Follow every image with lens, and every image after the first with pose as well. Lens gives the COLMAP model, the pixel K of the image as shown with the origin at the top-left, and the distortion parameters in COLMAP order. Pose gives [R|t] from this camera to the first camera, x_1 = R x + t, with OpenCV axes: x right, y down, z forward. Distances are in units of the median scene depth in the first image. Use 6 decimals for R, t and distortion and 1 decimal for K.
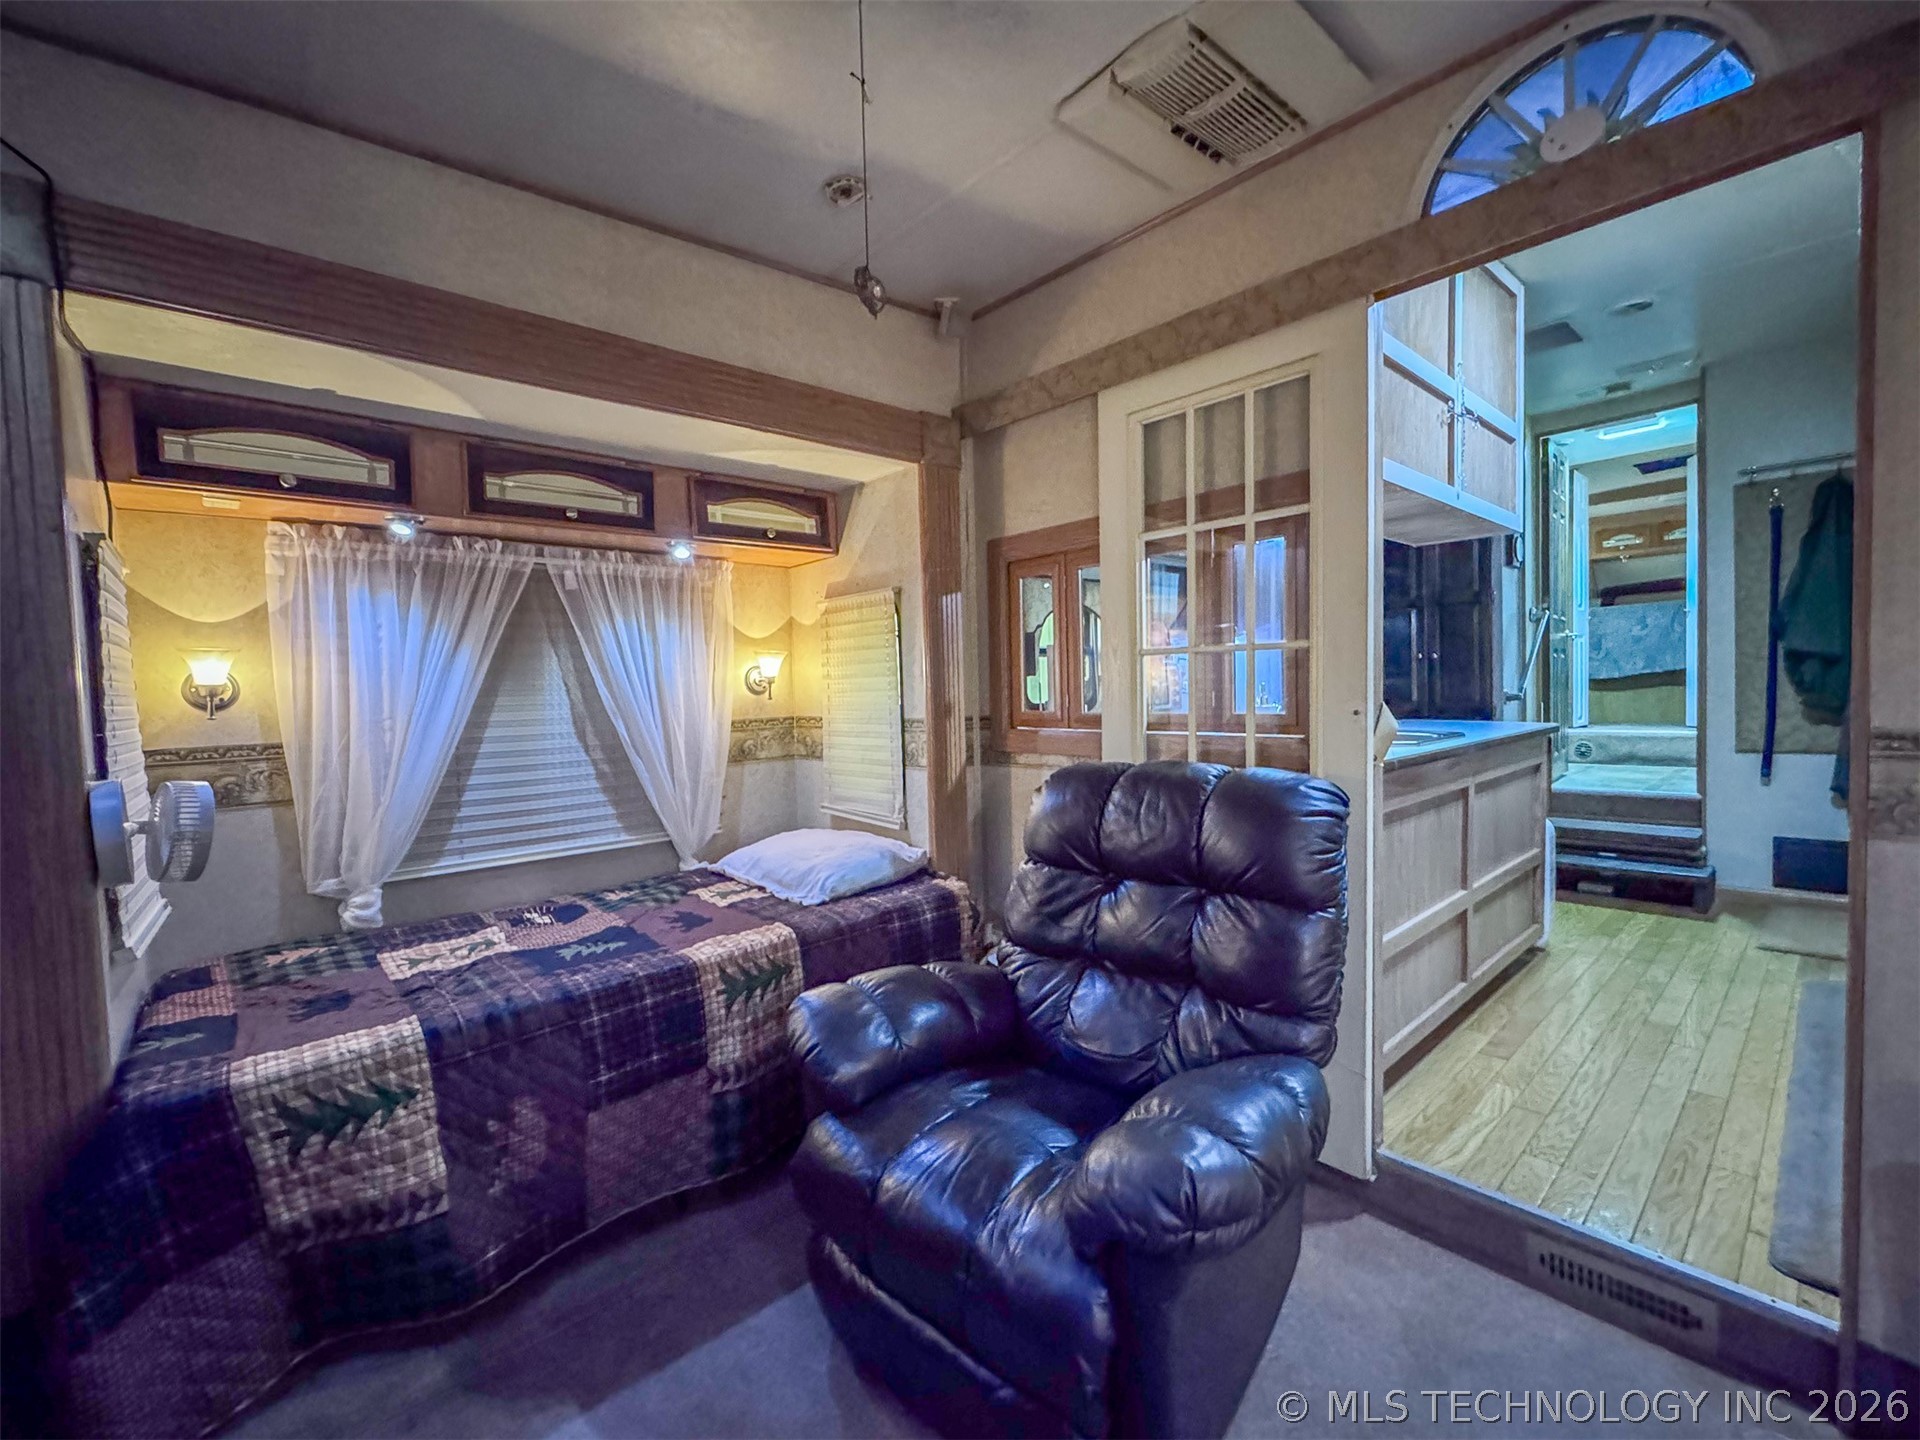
lens RADIAL K [[771.9, 0, 985.3], [0, 771.9, 711.2], [0, 0, 1]] dist [-0.002600, 0.000133]
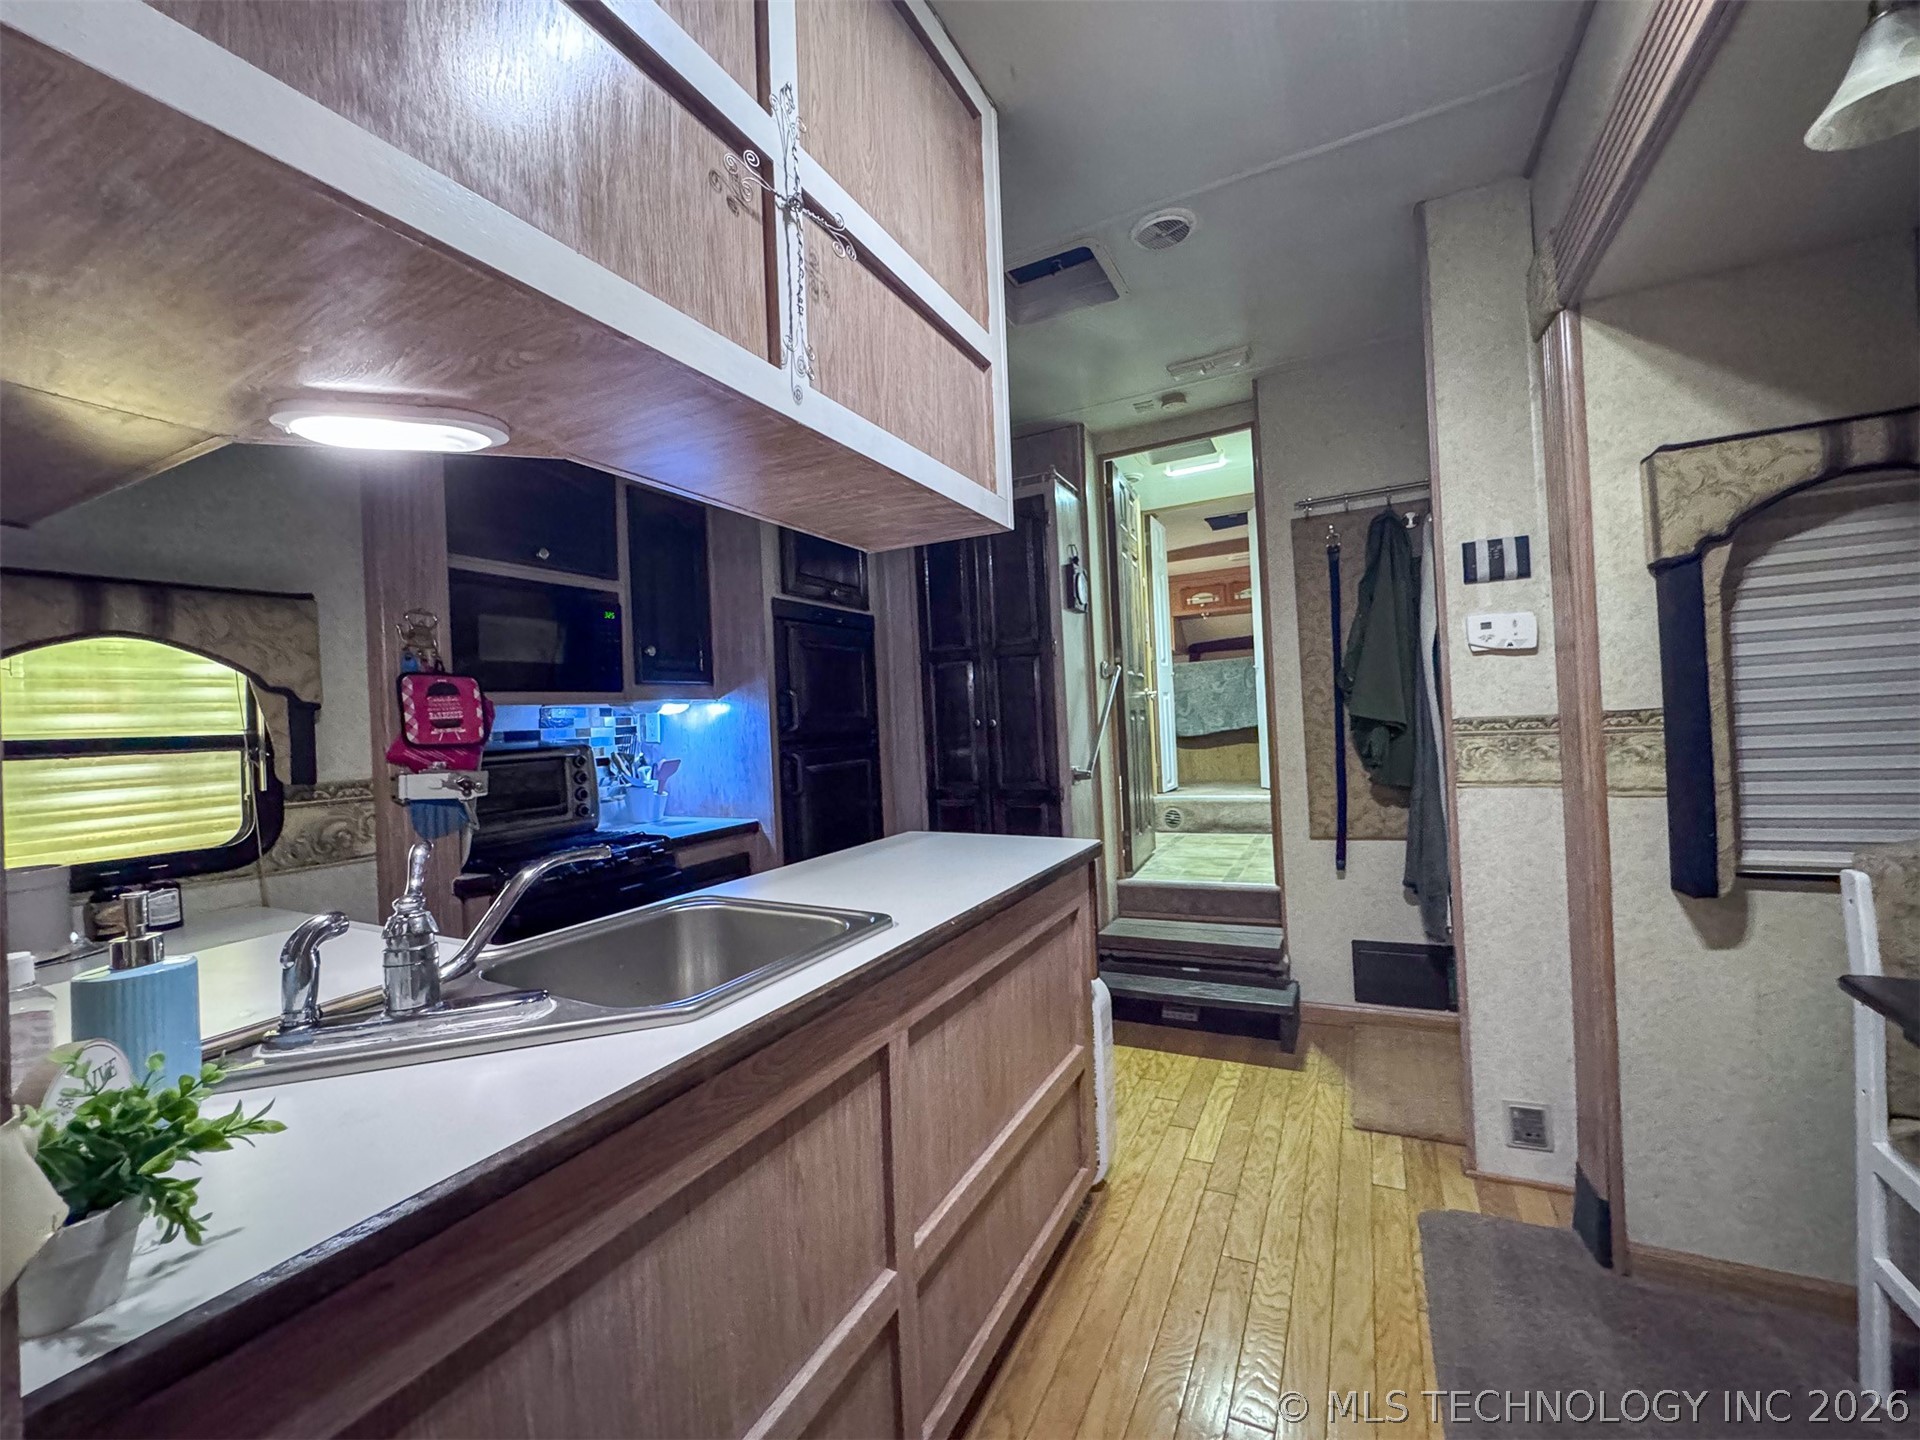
lens RADIAL K [[771.9, 0, 948.5], [0, 771.9, 712.5], [0, 0, 1]] dist [-0.002600, 0.000133]
pose [[0.937827, -0.009664, 0.346969, 0.305251], [0.031101, 0.997931, -0.056266, -0.044576], [-0.345708, 0.063559, 0.936187, 0.329765]]
